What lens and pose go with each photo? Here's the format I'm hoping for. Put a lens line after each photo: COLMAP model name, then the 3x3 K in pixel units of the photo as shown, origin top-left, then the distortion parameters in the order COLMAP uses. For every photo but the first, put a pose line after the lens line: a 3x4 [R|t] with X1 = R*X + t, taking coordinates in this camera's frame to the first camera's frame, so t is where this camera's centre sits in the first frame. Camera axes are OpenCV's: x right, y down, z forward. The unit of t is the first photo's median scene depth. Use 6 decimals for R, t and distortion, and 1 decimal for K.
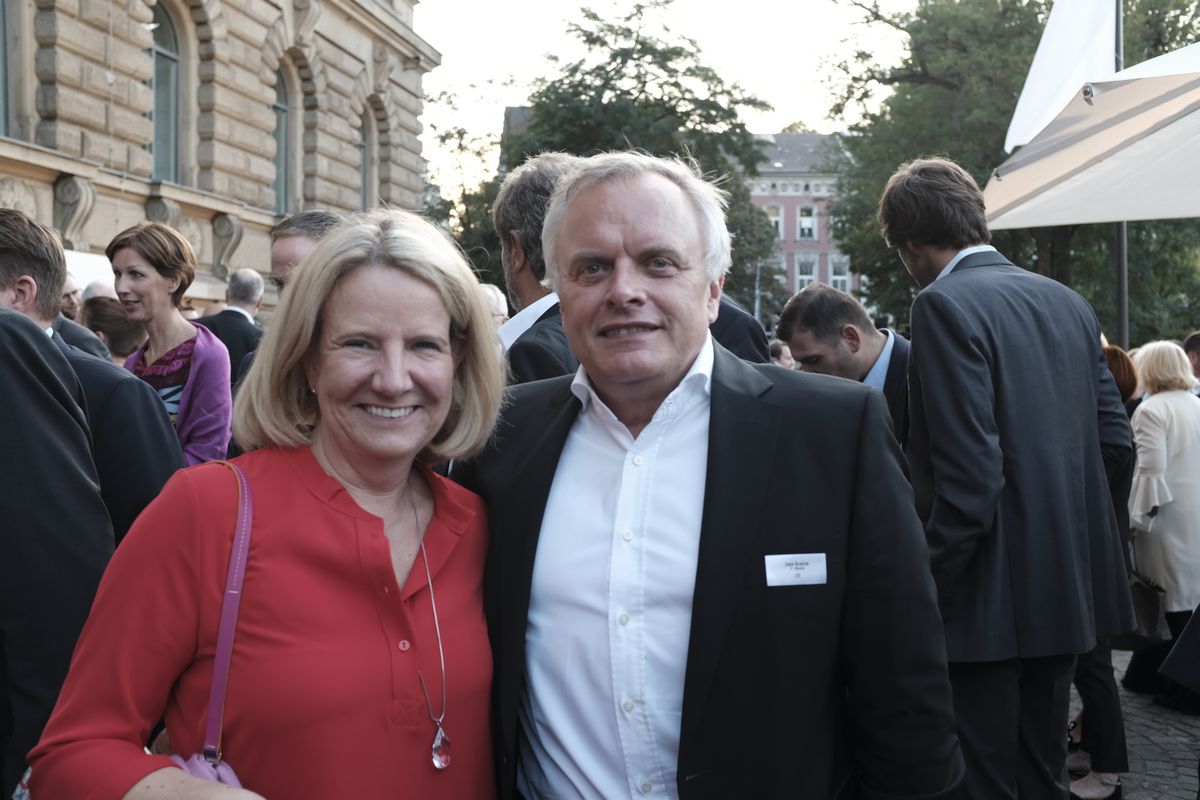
lens RADIAL K [[1229.8, 0, 600.0], [0, 1229.8, 400.0], [0, 0, 1]] dist [-0.131906, 0.272527]
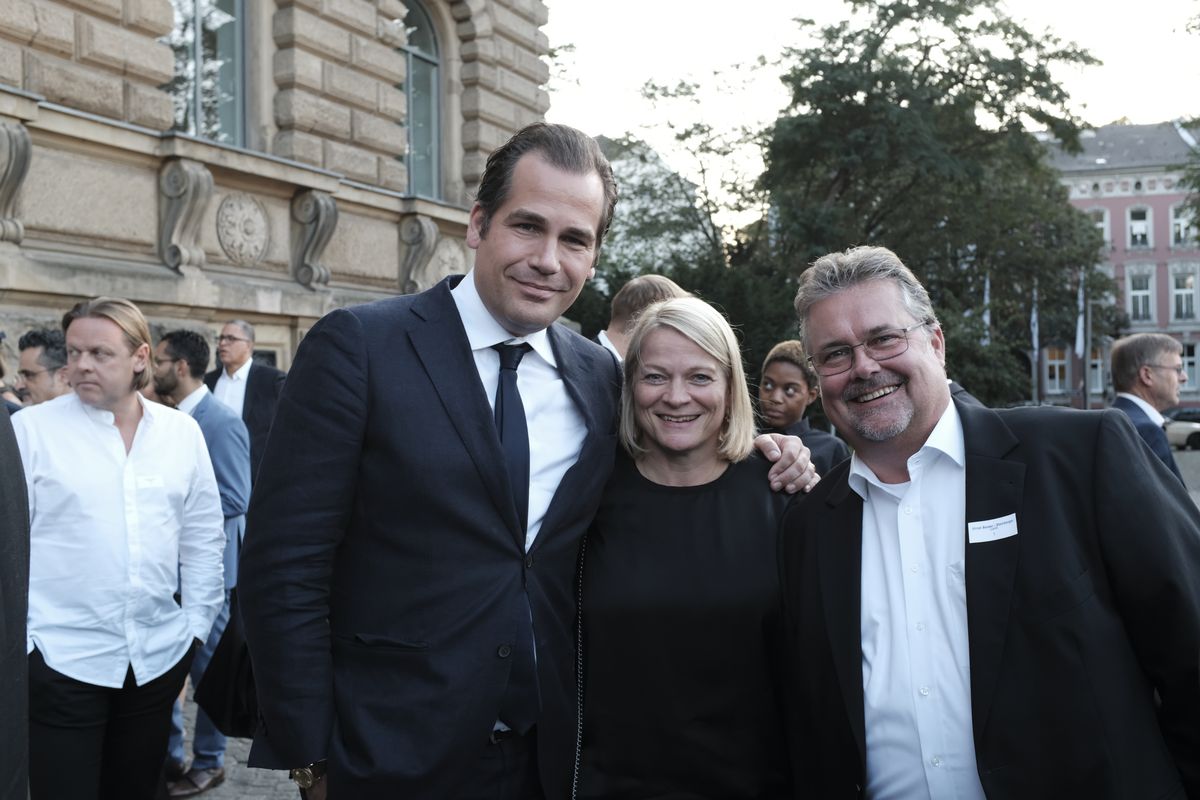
lens RADIAL K [[1229.8, 0, 600.0], [0, 1229.8, 400.0], [0, 0, 1]] dist [-0.131906, 0.272527]
pose [[0.970338, -0.013175, -0.241395, 0.052976], [0.005809, 0.999496, -0.031201, -0.017427], [0.241684, 0.028873, 0.969925, 0.551437]]
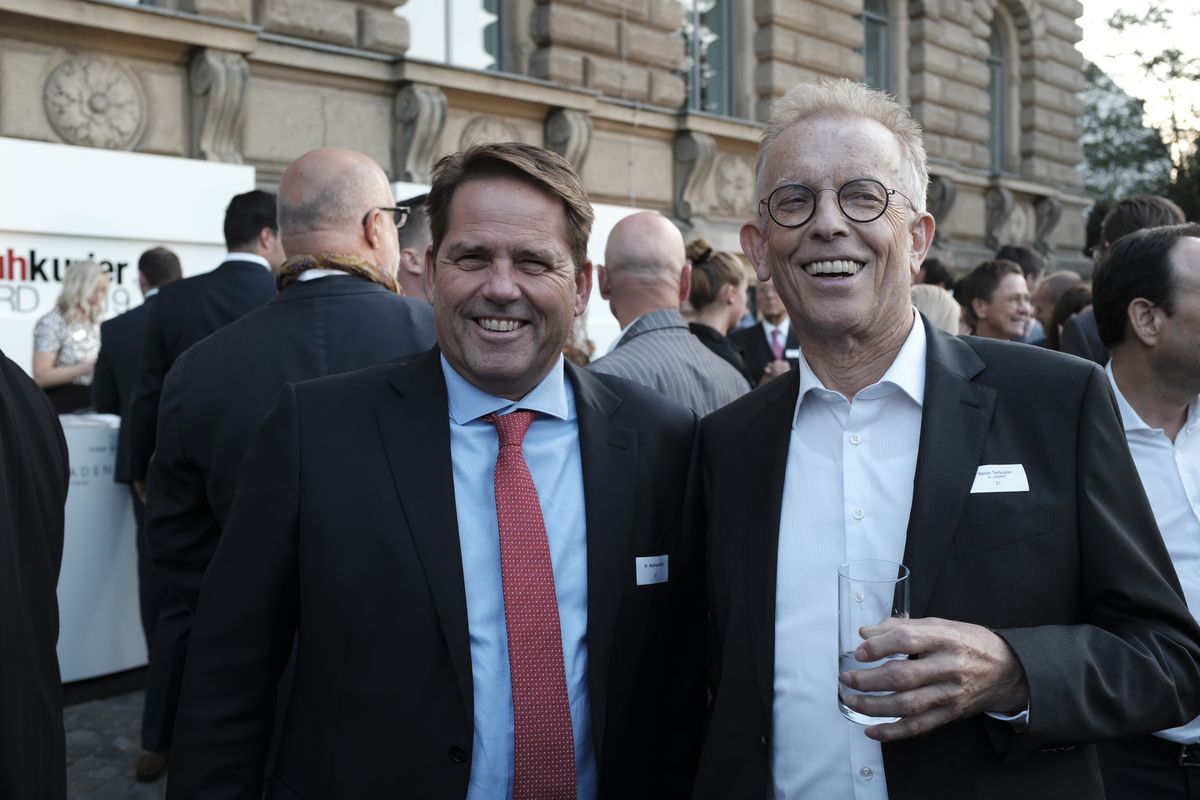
lens RADIAL K [[1268.2, 0, 646.1], [0, 1268.2, 401.6], [0, 0, 1]] dist [-0.139427, 0.332937]
pose [[0.861878, 0.015781, -0.506869, 0.037297], [-0.002294, 0.999627, 0.027223, -0.007613], [0.507110, -0.022300, 0.861593, 0.215189]]
